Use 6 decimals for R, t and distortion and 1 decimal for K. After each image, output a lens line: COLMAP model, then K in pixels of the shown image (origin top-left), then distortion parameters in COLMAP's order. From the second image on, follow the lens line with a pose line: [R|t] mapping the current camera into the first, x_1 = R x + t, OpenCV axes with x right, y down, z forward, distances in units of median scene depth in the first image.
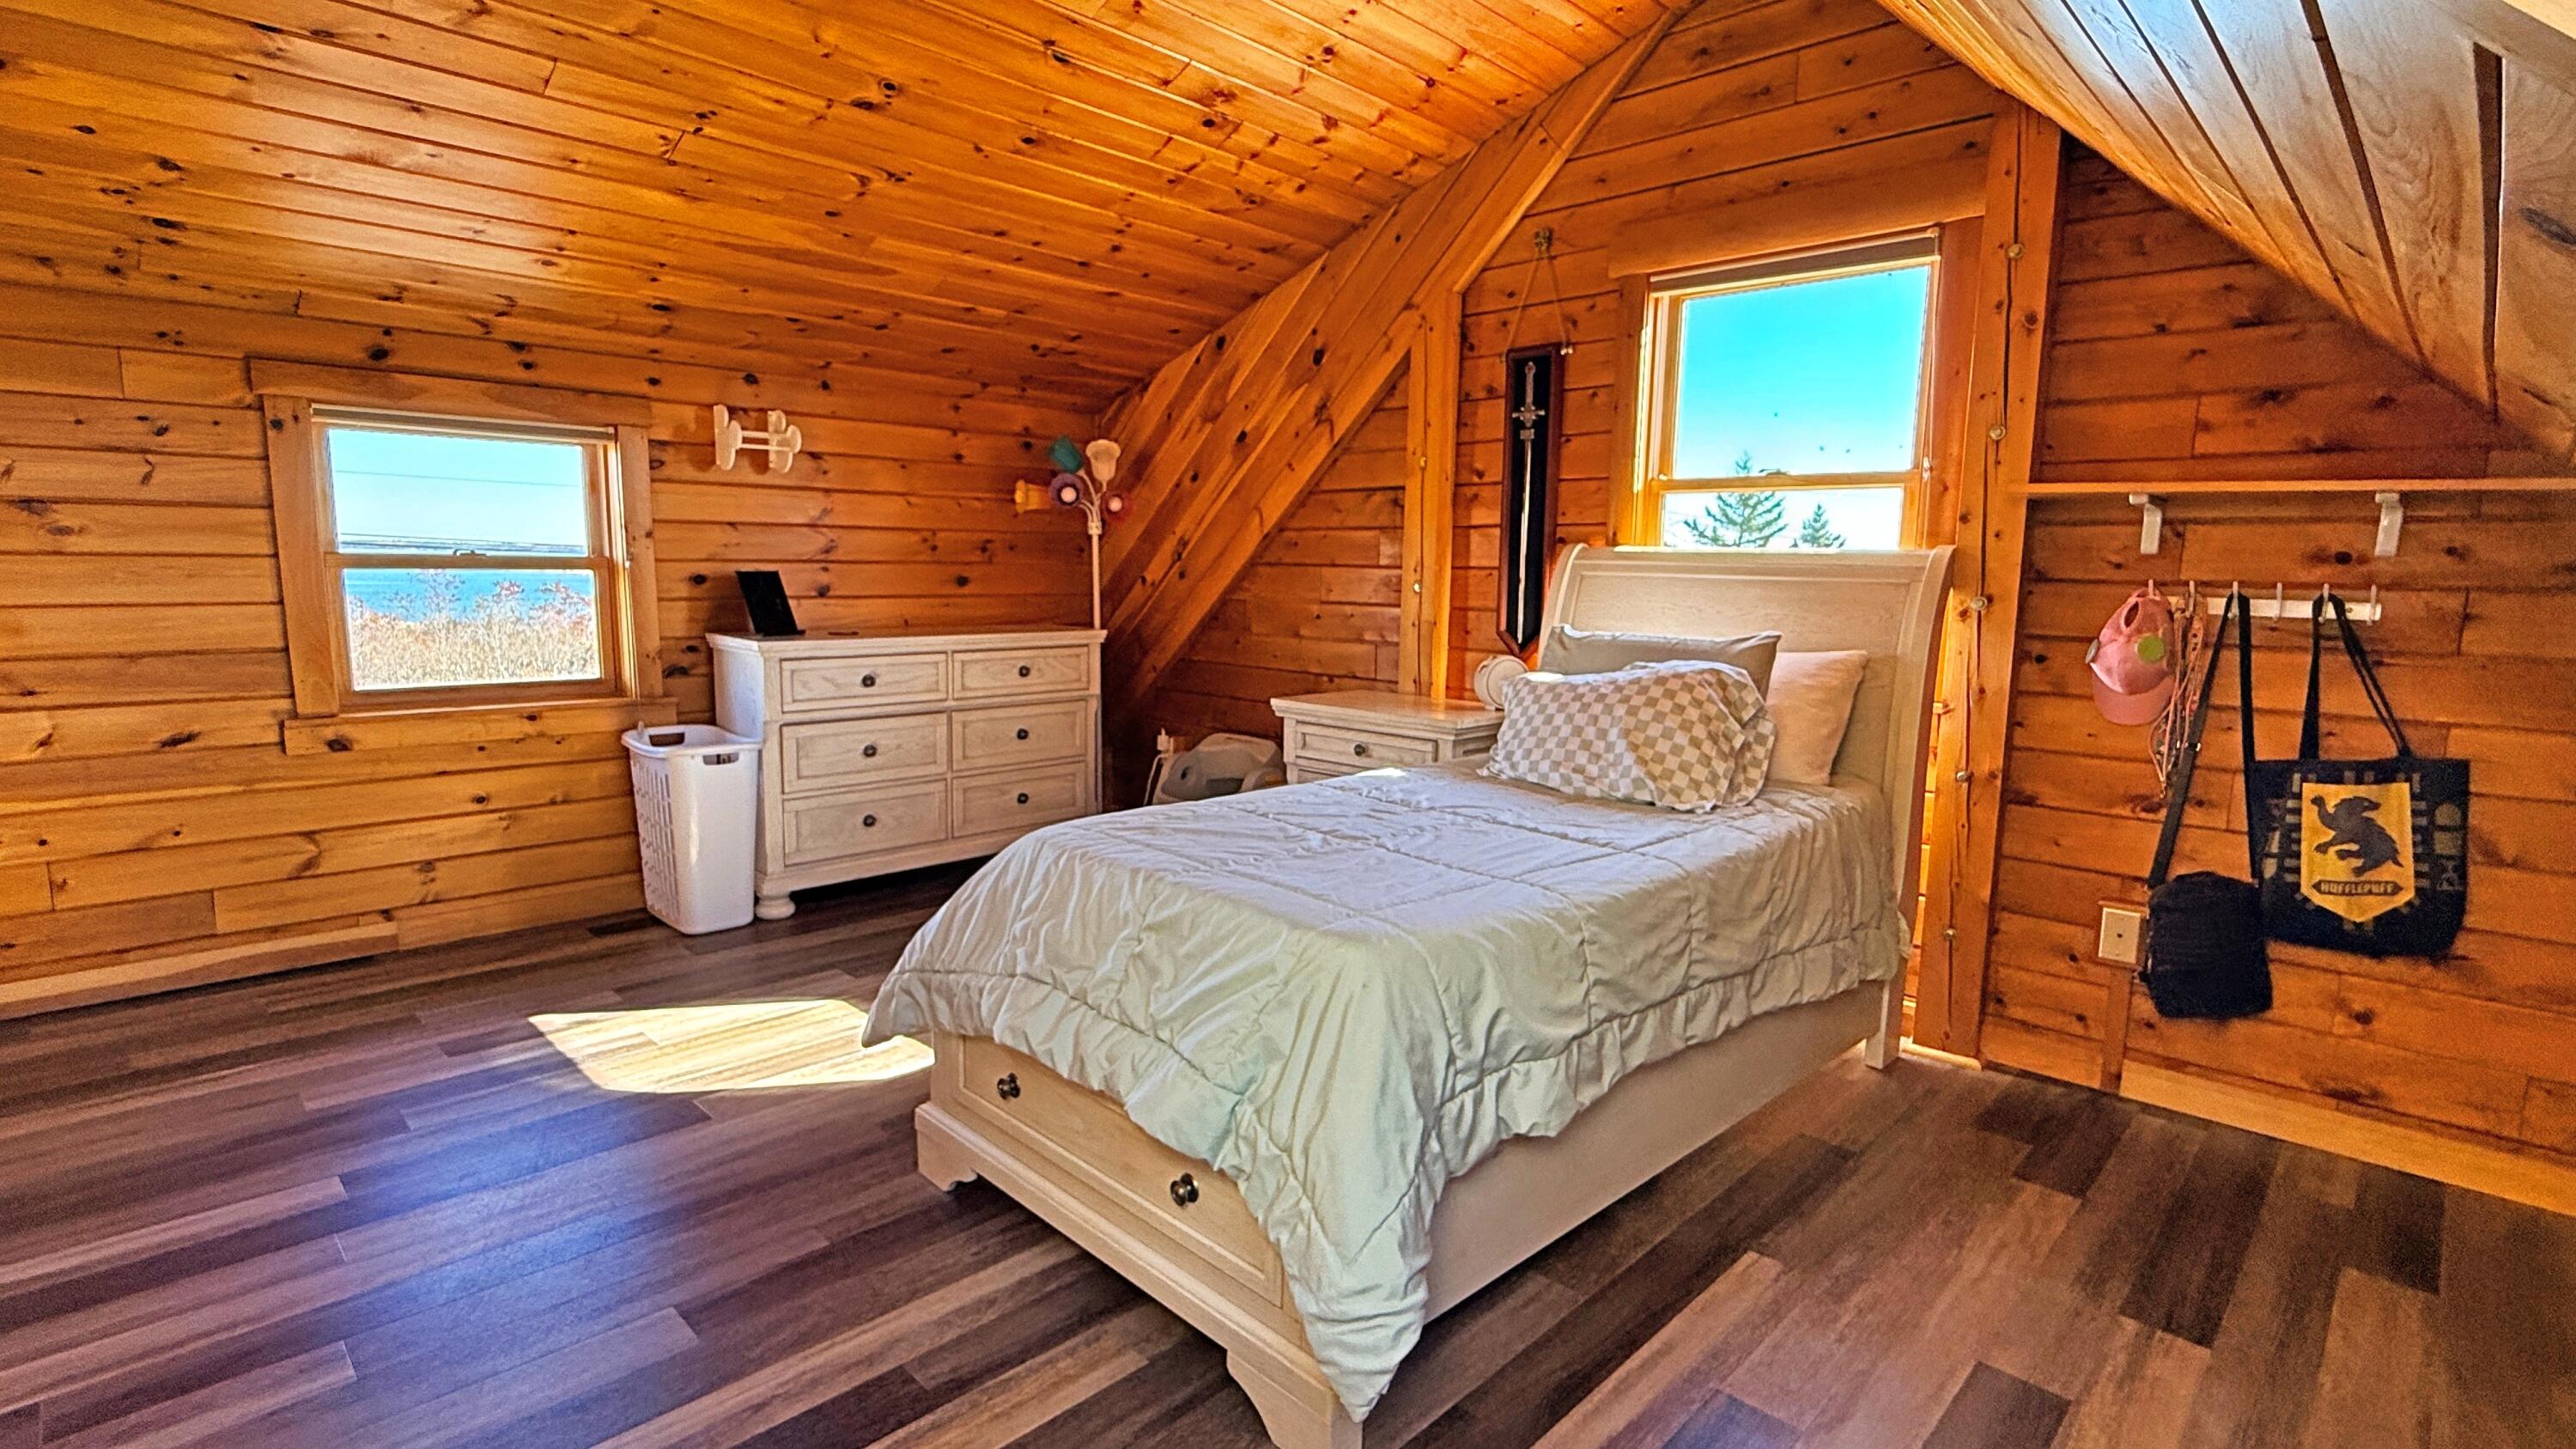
lens RADIAL K [[1207.5, 0, 1292.0], [0, 1207.5, 722.3], [0, 0, 1]] dist [-0.000684, 0.000081]
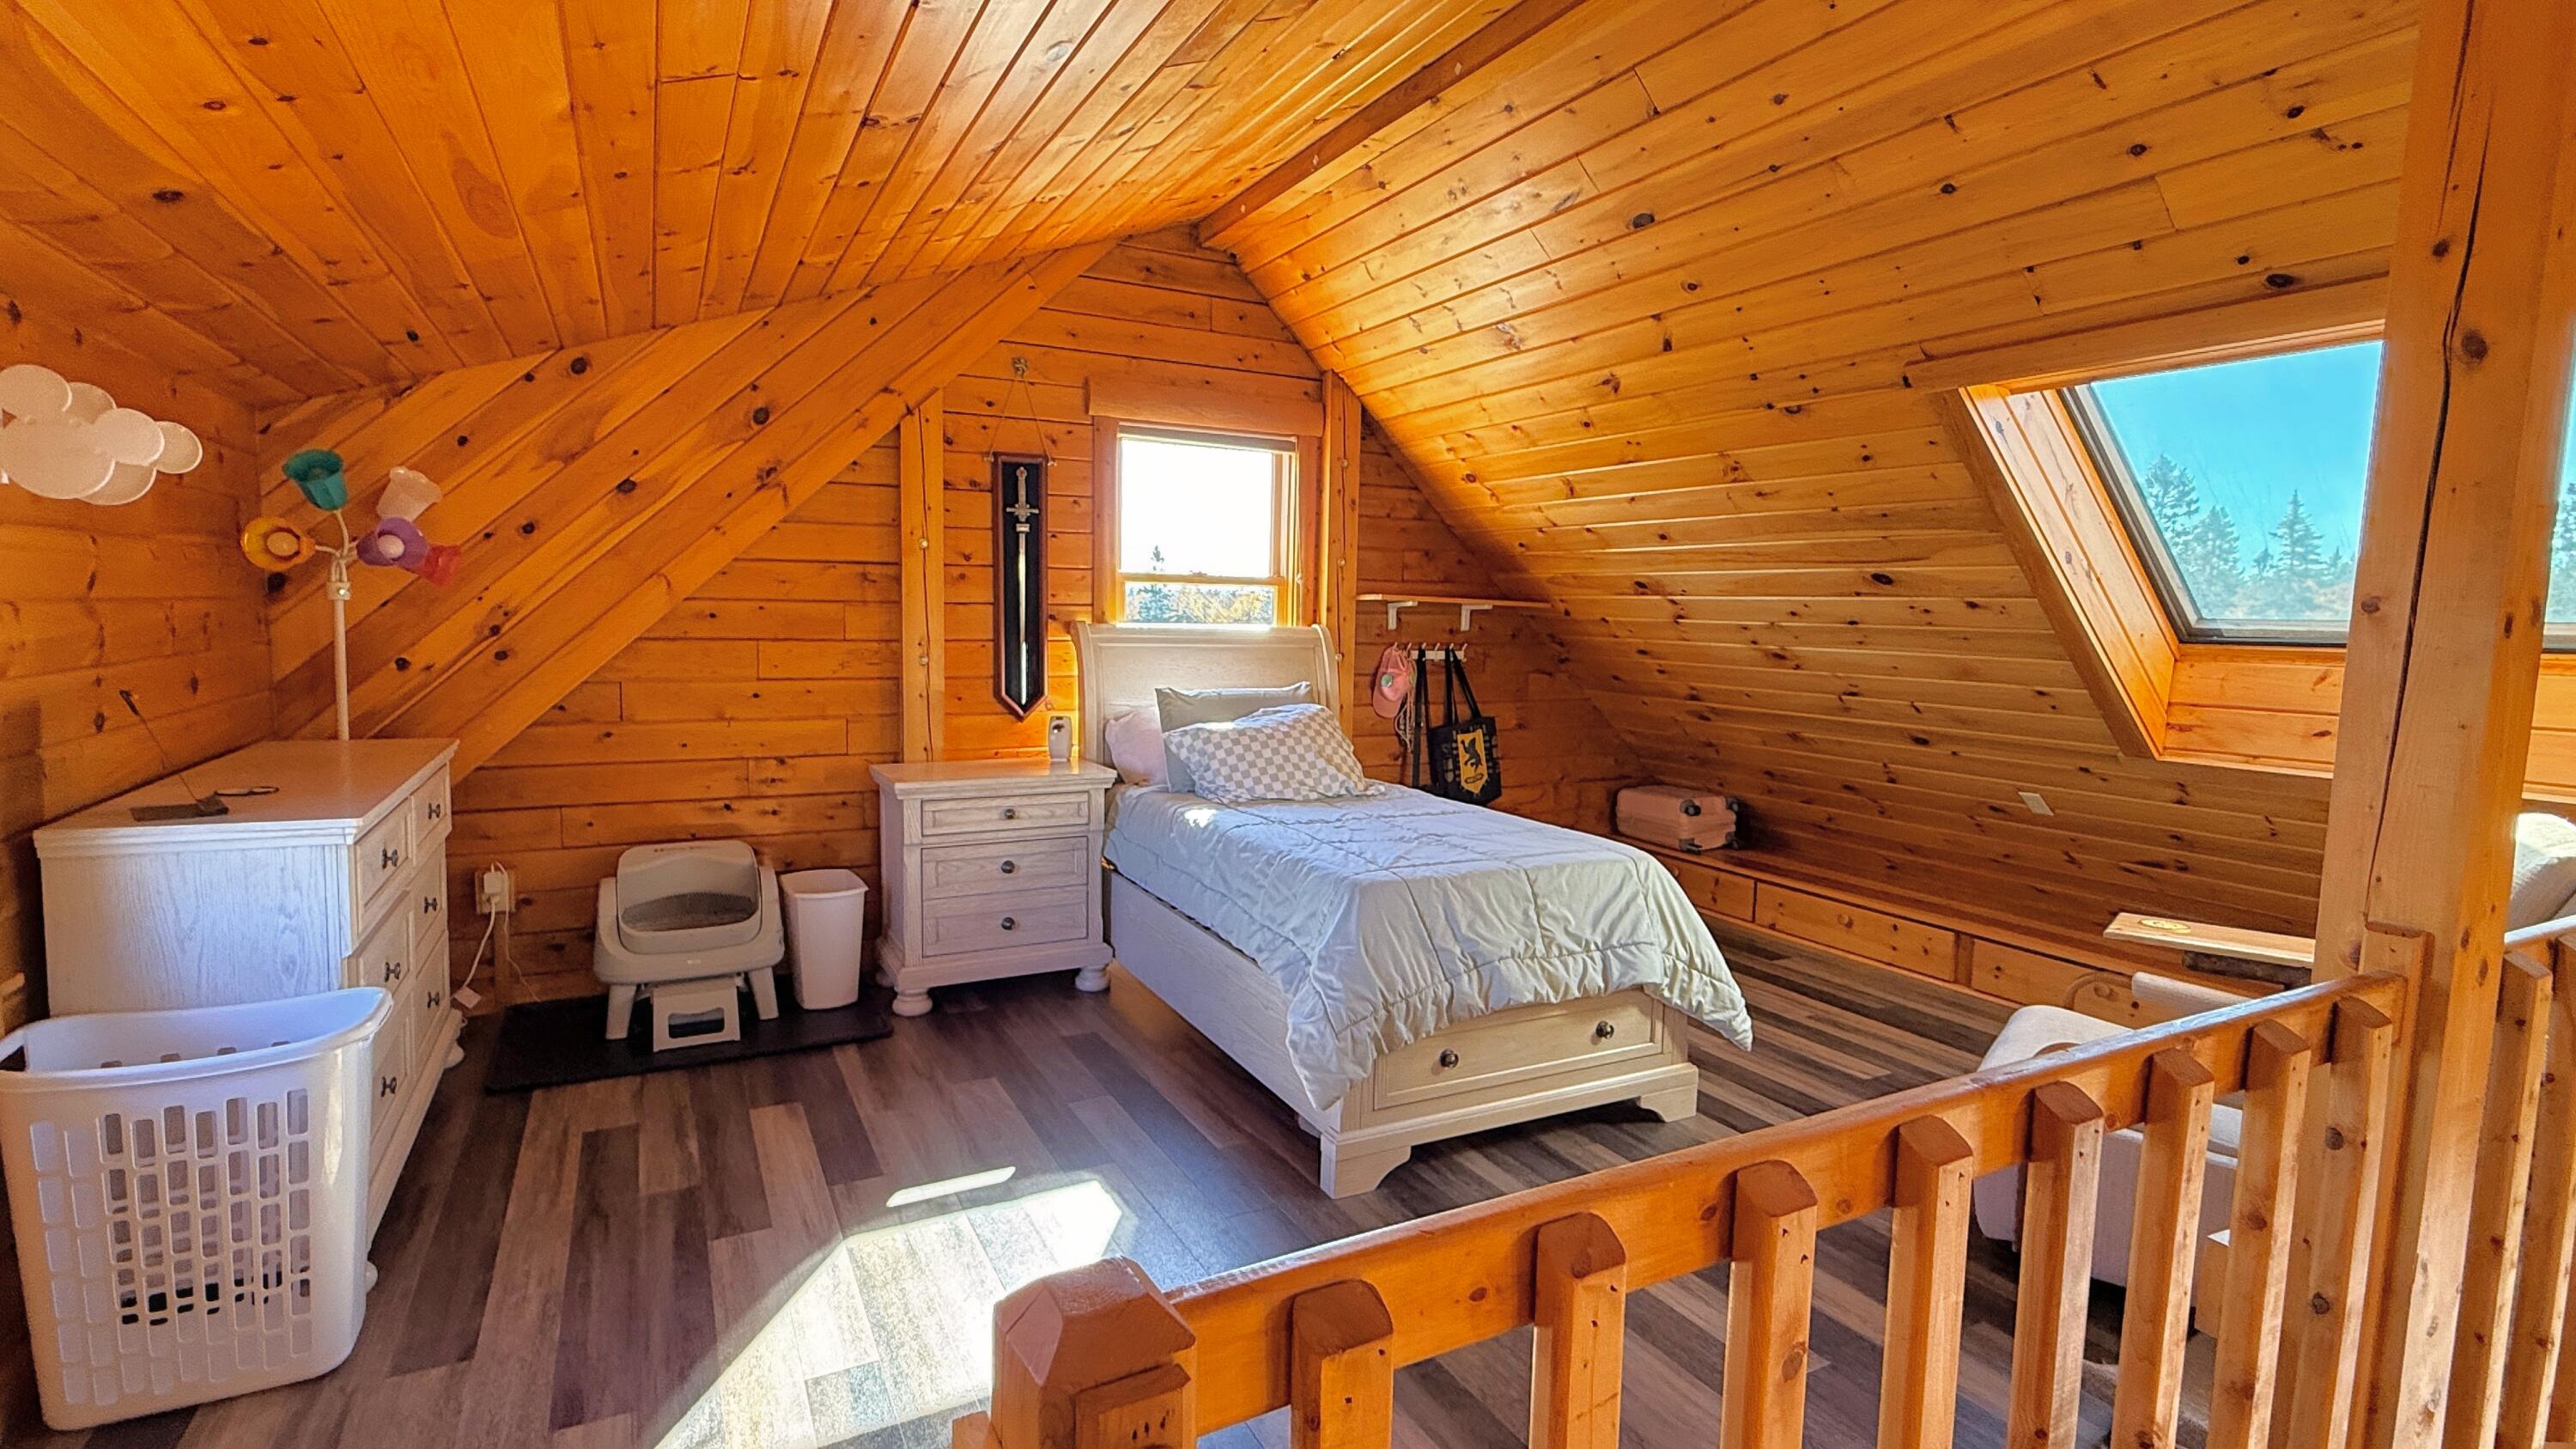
lens RADIAL K [[1207.5, 0, 1290.8], [0, 1207.5, 729.6], [0, 0, 1]] dist [-0.000684, 0.000081]
pose [[0.302968, -0.105997, 0.947088, -0.867576], [0.110498, 0.991000, 0.075564, -0.103709], [-0.946573, 0.081757, 0.311954, 0.402162]]
